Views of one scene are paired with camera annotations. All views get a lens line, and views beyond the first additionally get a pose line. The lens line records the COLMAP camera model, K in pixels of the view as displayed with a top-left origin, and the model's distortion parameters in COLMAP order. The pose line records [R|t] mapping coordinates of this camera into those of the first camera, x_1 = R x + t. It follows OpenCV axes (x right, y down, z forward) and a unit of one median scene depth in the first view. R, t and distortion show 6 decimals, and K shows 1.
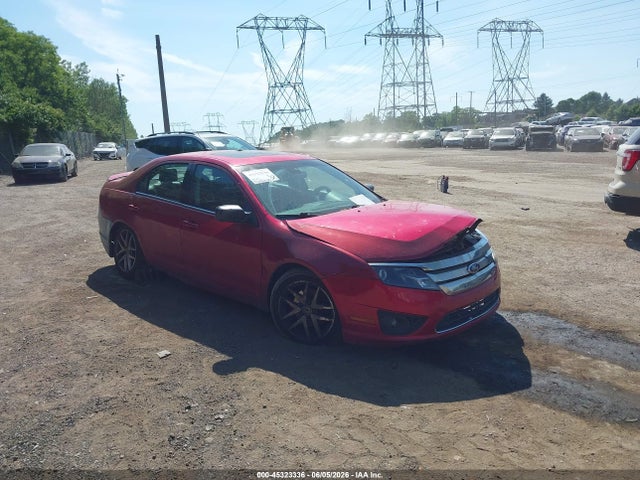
lens RADIAL K [[487.3, 0, 316.8], [0, 487.3, 247.5], [0, 0, 1]] dist [-0.020097, -0.005861]
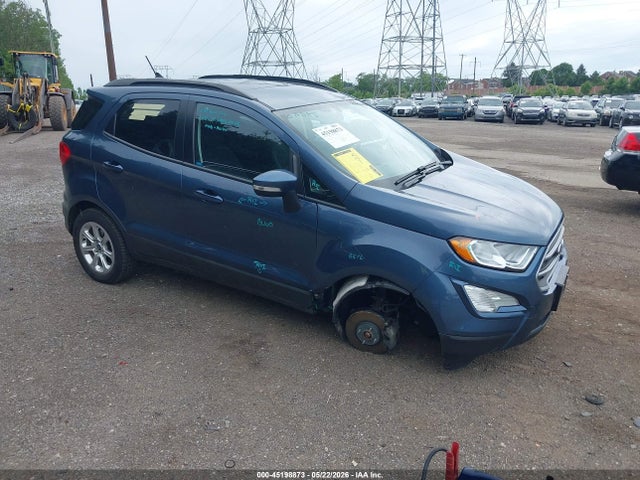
lens RADIAL K [[487.2, 0, 331.6], [0, 487.2, 242.5], [0, 0, 1]] dist [-0.018218, -0.004819]
pose [[0.990722, 0.005729, 0.135780, -0.067661], [-0.014540, 0.997844, 0.063993, -0.036974], [-0.135121, -0.065374, 0.988670, 0.167730]]
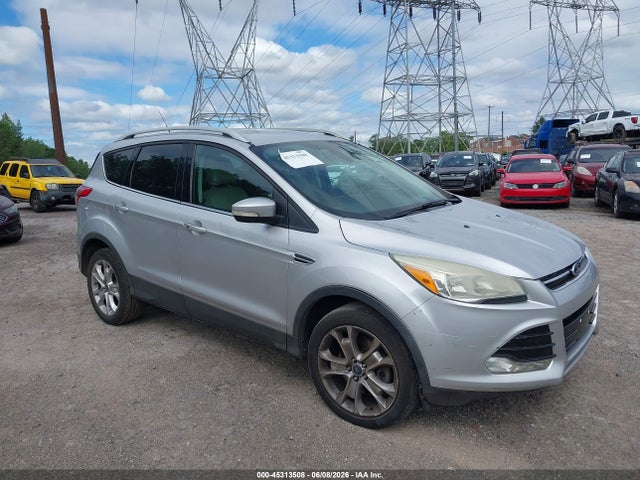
lens RADIAL K [[487.3, 0, 325.2], [0, 487.3, 239.6], [0, 0, 1]] dist [-0.020097, -0.005861]
pose [[0.997749, -0.000226, 0.067061, 0.015192], [0.004757, 0.997713, -0.067419, -0.092496], [-0.066892, 0.067586, 0.995468, 0.409875]]
